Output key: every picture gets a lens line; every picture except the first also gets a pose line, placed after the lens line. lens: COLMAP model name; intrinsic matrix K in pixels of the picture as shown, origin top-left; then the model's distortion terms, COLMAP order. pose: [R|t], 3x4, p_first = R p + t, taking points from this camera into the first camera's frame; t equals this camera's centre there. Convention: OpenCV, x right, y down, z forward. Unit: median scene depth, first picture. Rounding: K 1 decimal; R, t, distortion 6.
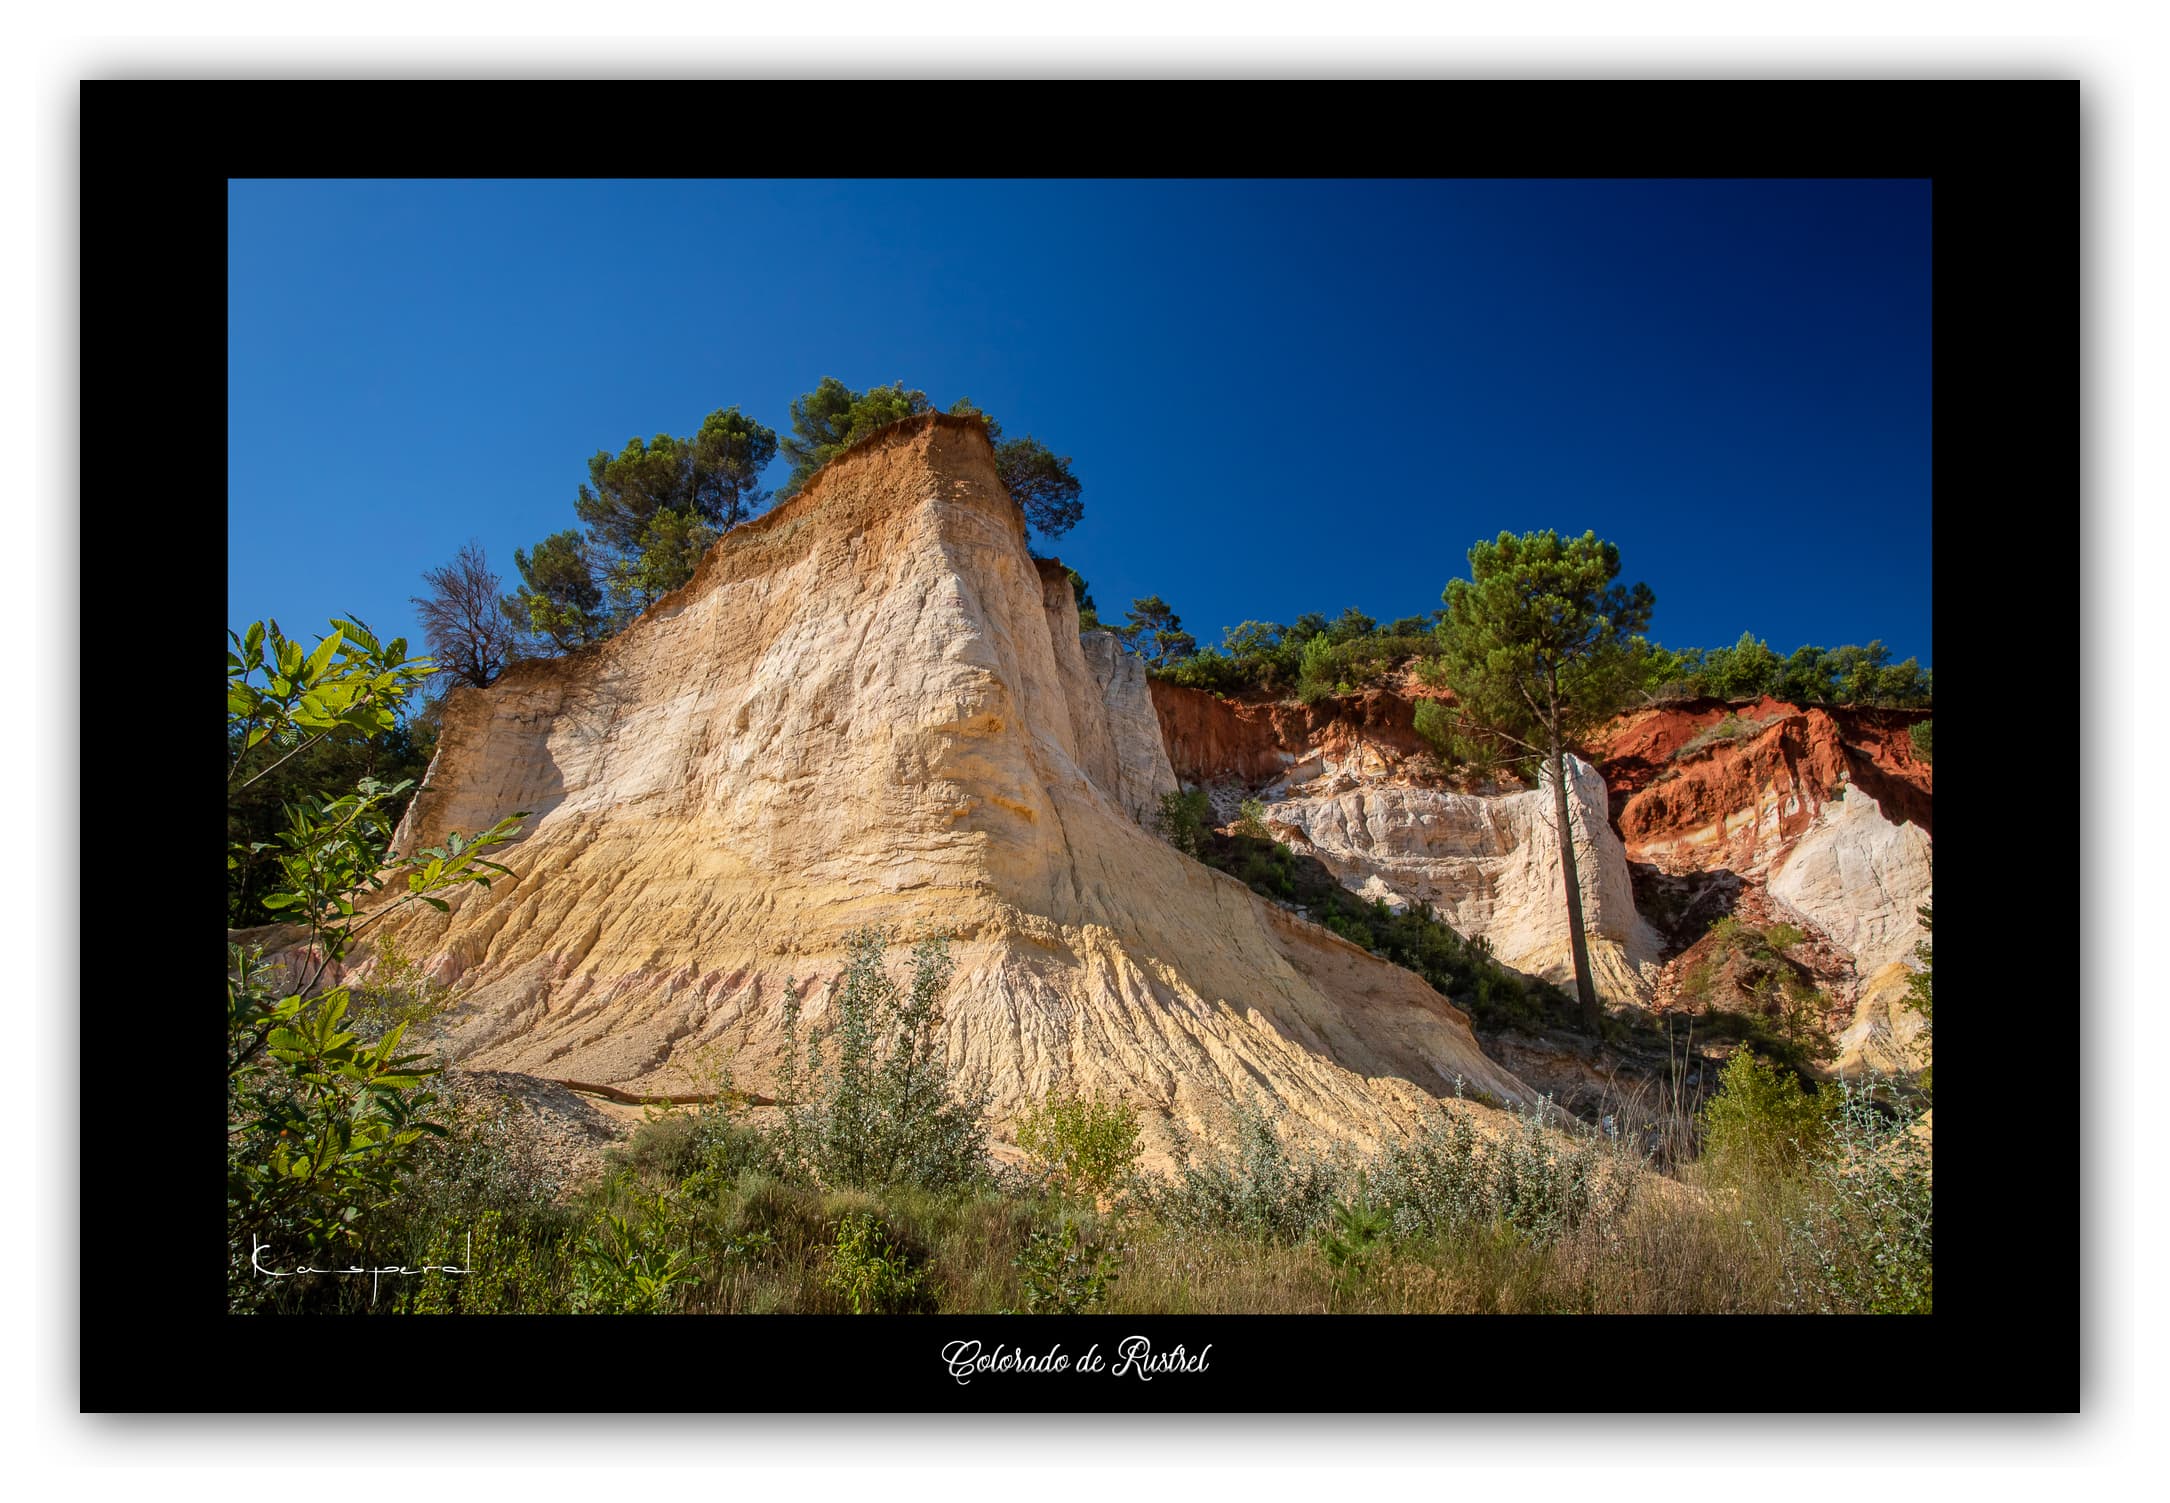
lens RADIAL K [[1358.2, 0, 1091.1], [0, 1358.2, 739.7], [0, 0, 1]] dist [-0.005819, 0.012946]
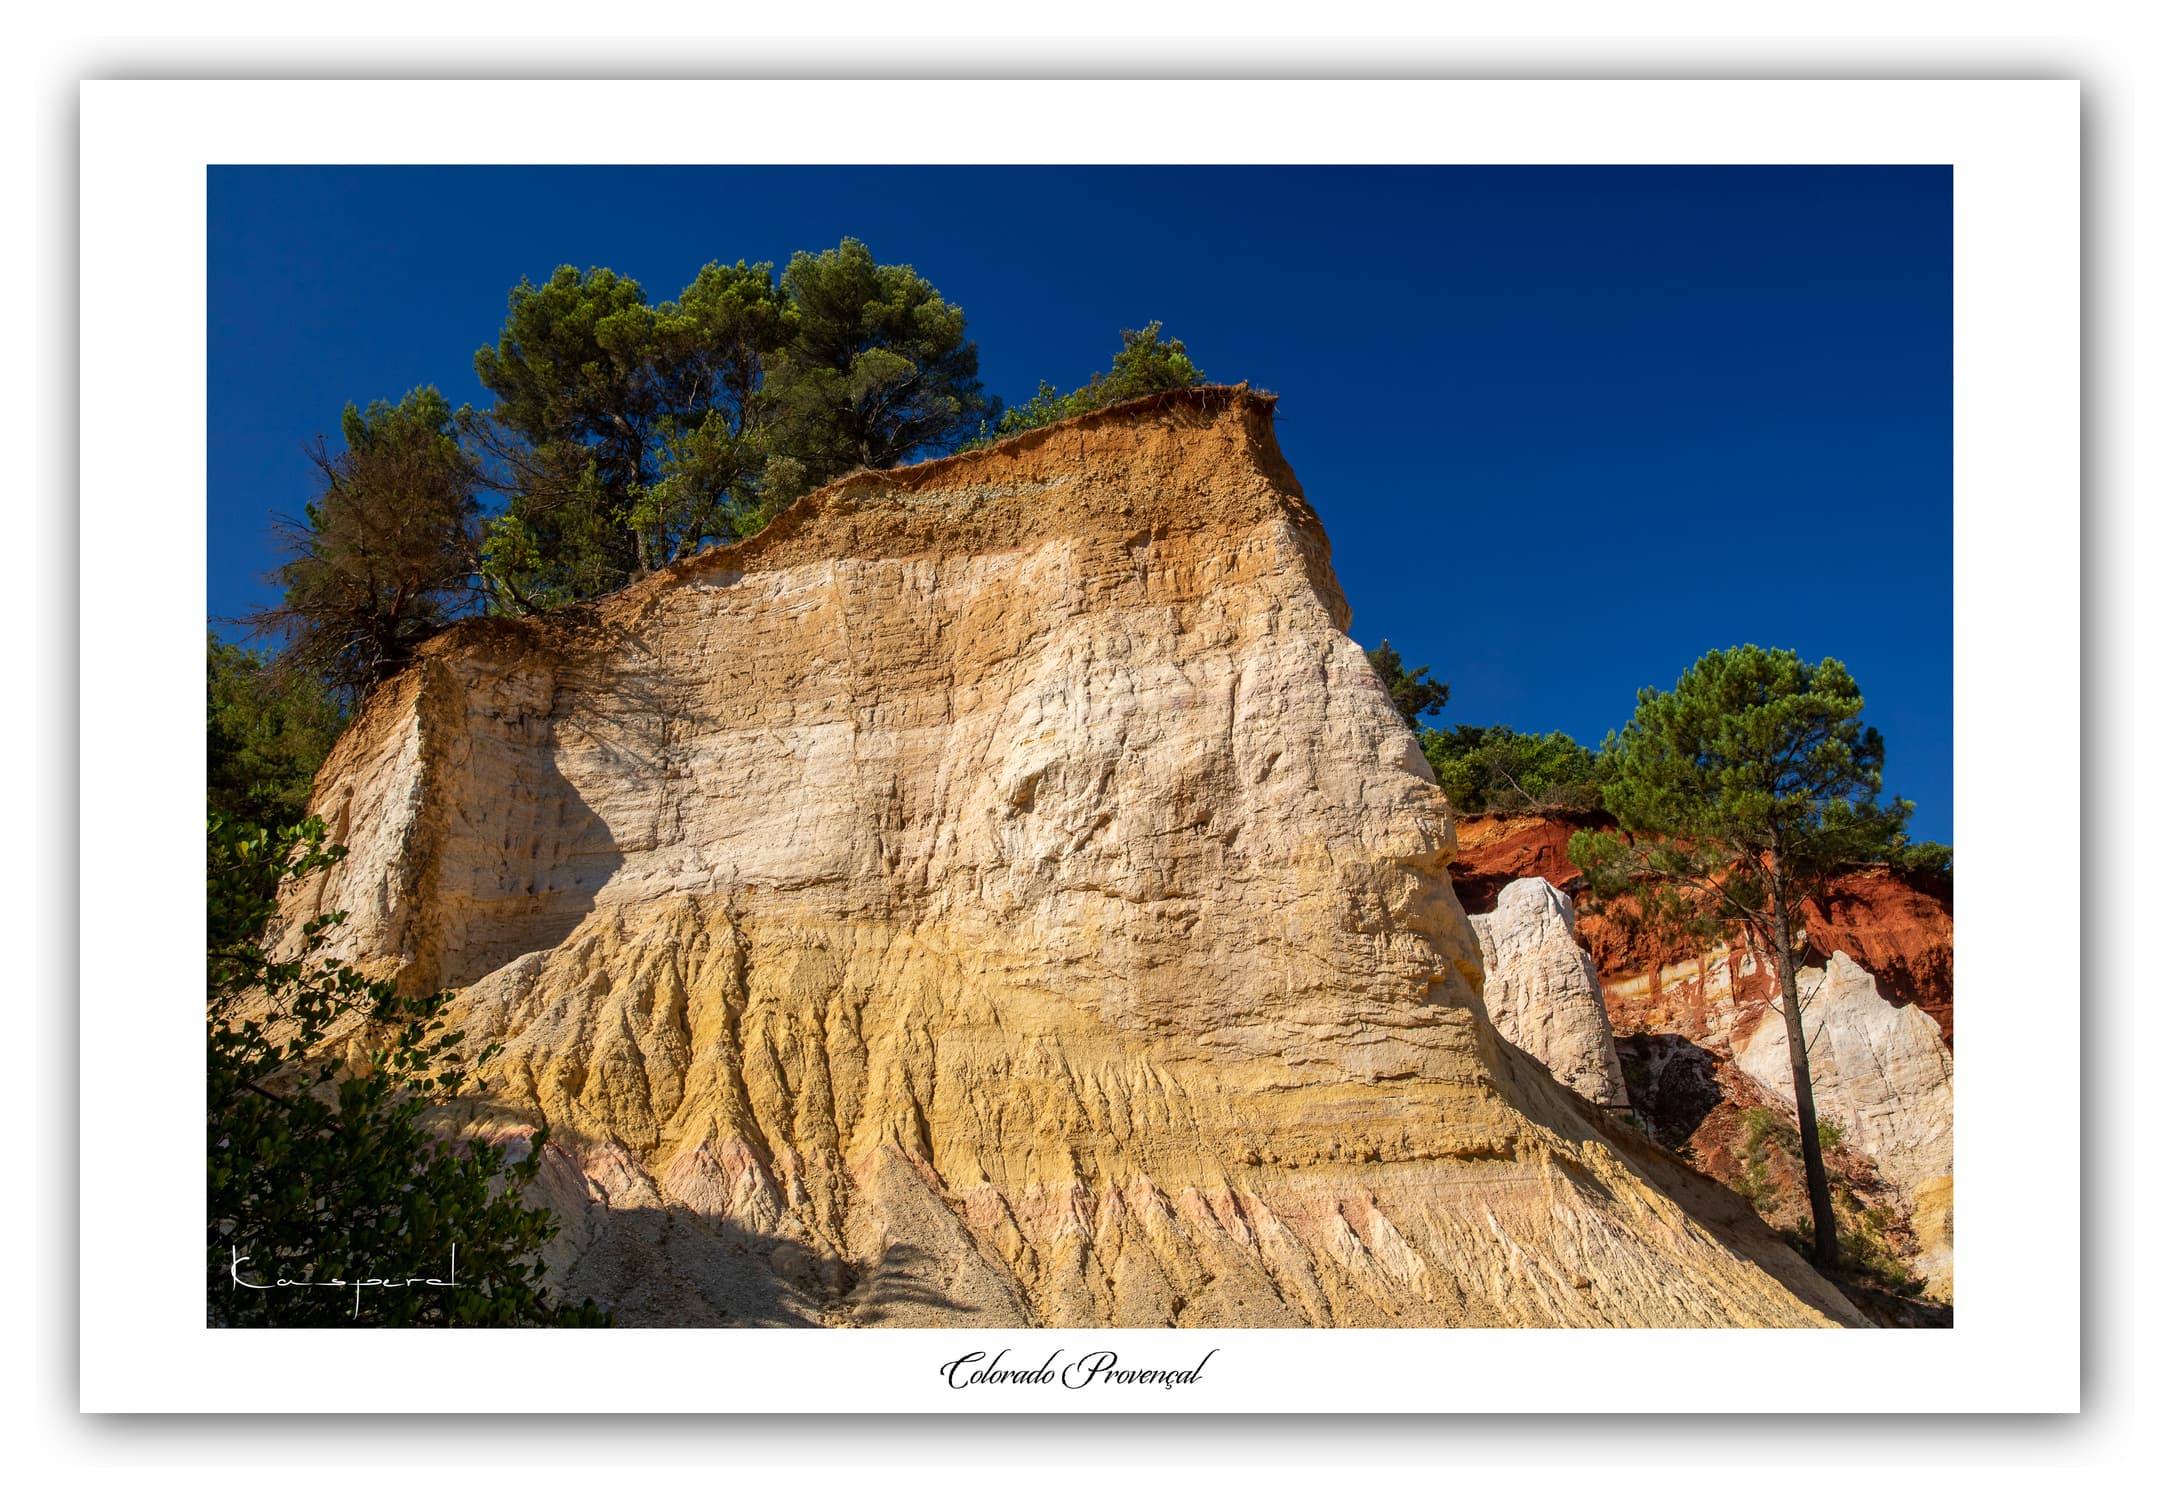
lens RADIAL K [[1943.4, 0, 1091.1], [0, 1943.4, 759.5], [0, 0, 1]] dist [0.035686, 0.129542]
pose [[0.915340, 0.122386, 0.383632, -0.384618], [-0.129970, 0.991499, -0.006200, -0.019532], [-0.381129, -0.044186, 0.923465, 0.045072]]
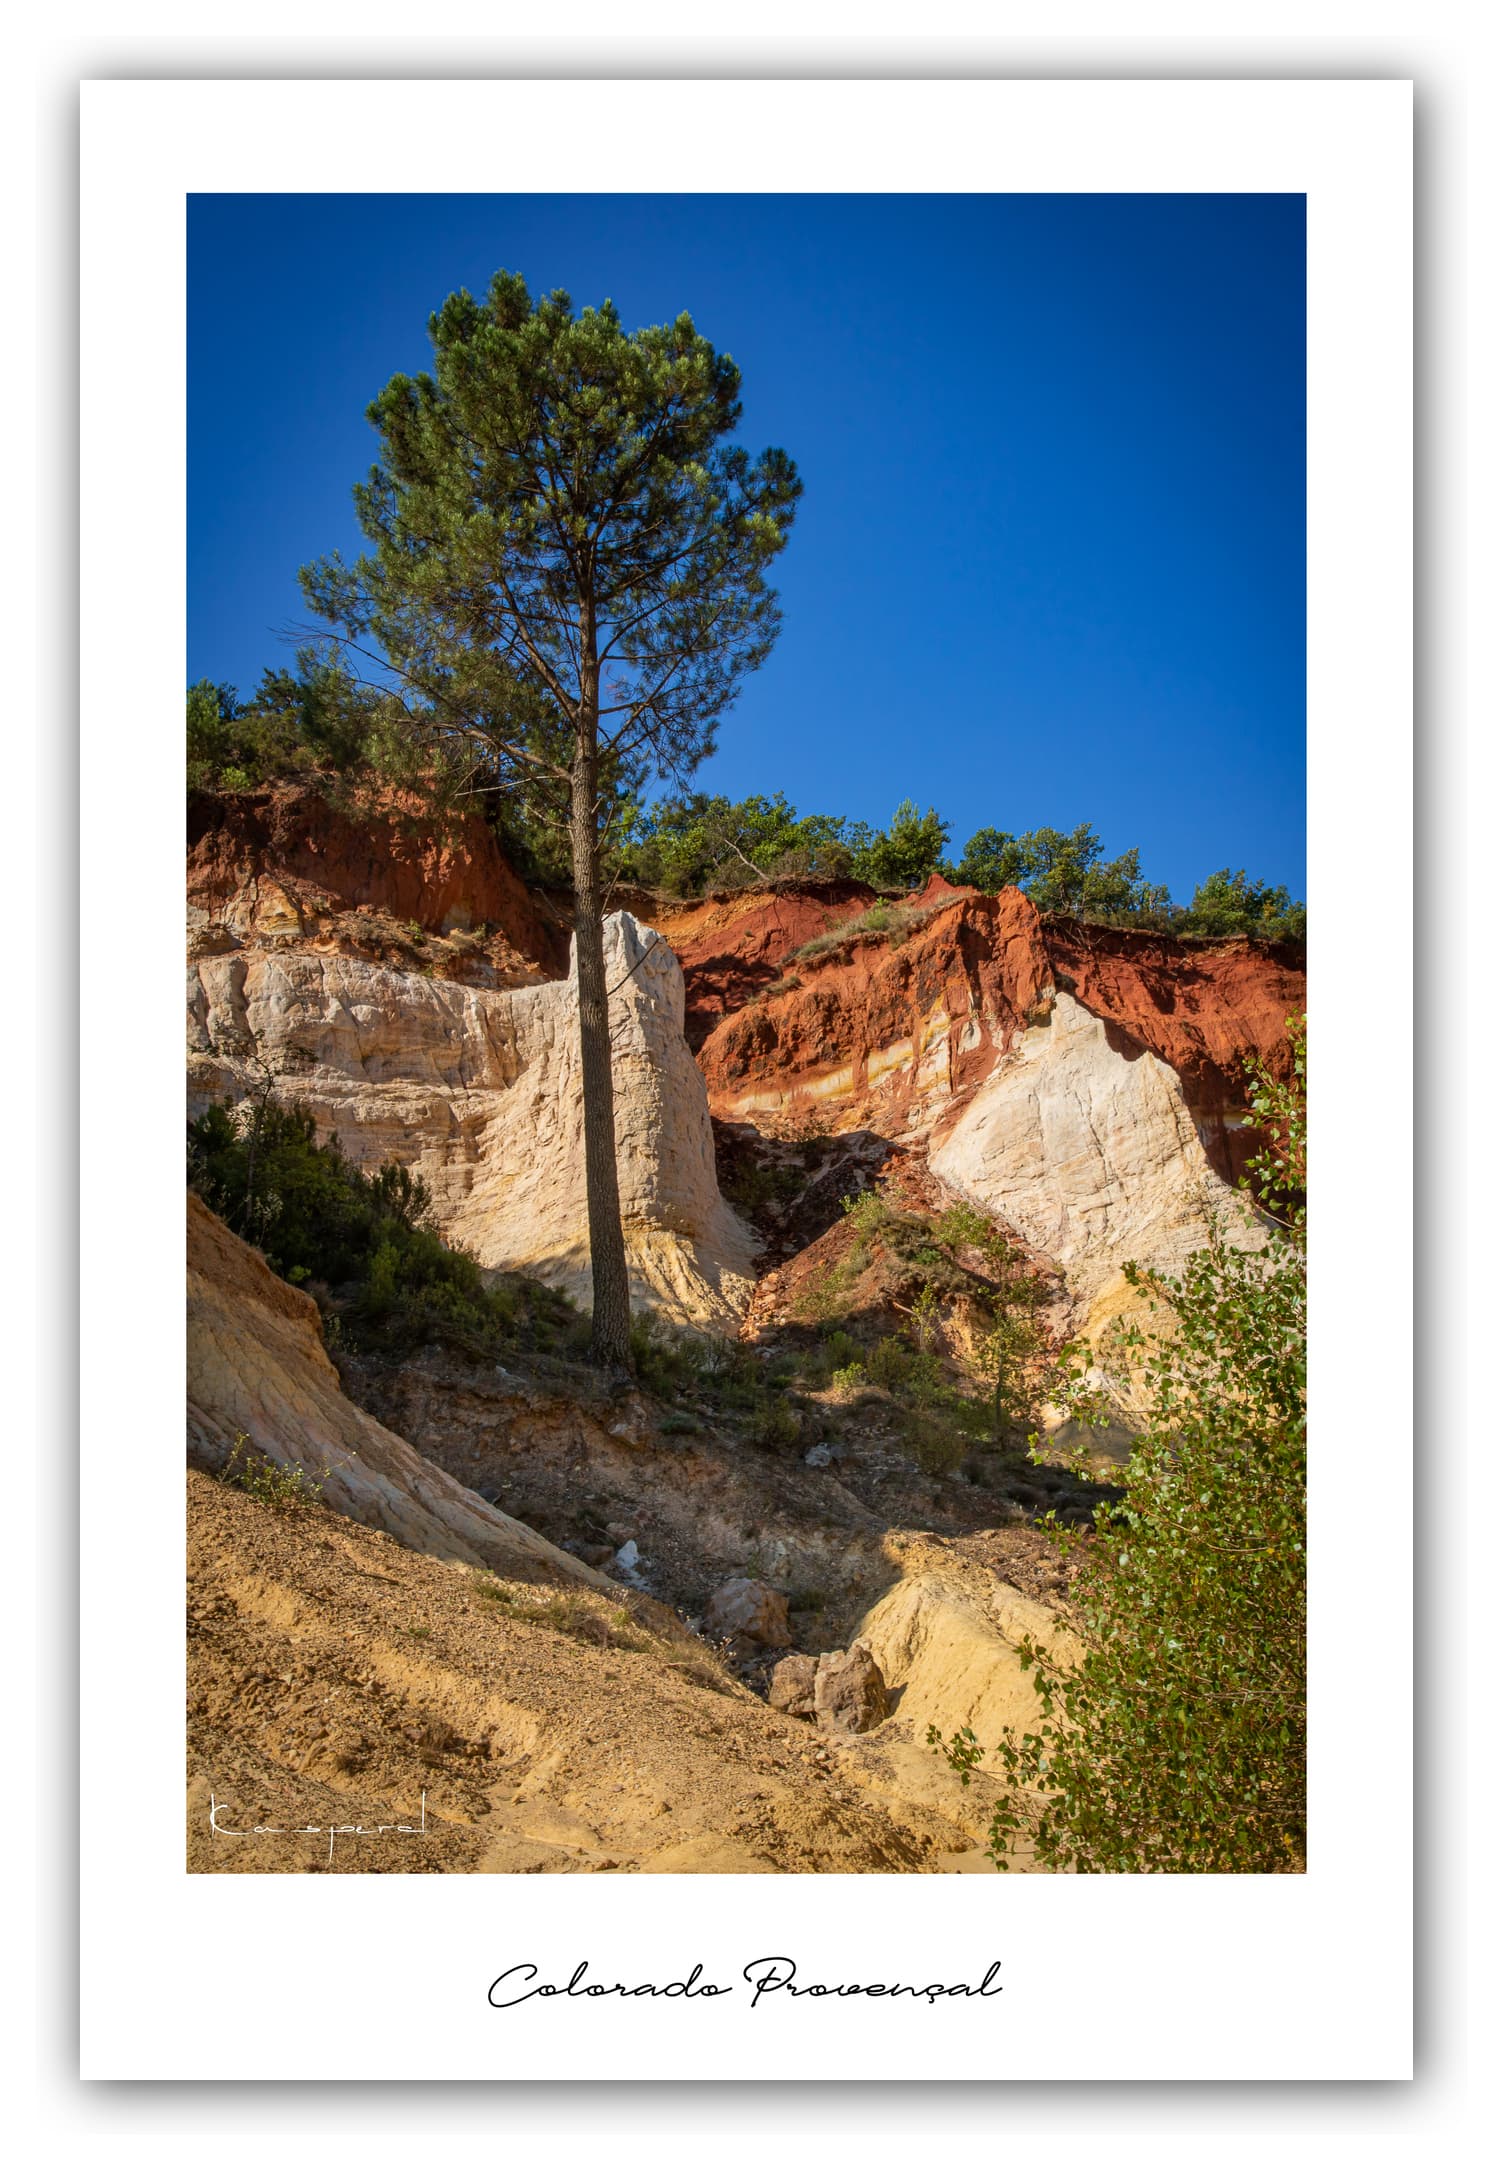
lens RADIAL K [[1943.4, 0, 751.3], [0, 1943.4, 1085.4], [0, 0, 1]] dist [0.035686, 0.129542]
pose [[0.921313, 0.059338, 0.384268, 0.109115], [-0.067035, 0.997728, 0.006657, 0.081205], [-0.383000, -0.031892, 0.923198, 0.270923]]
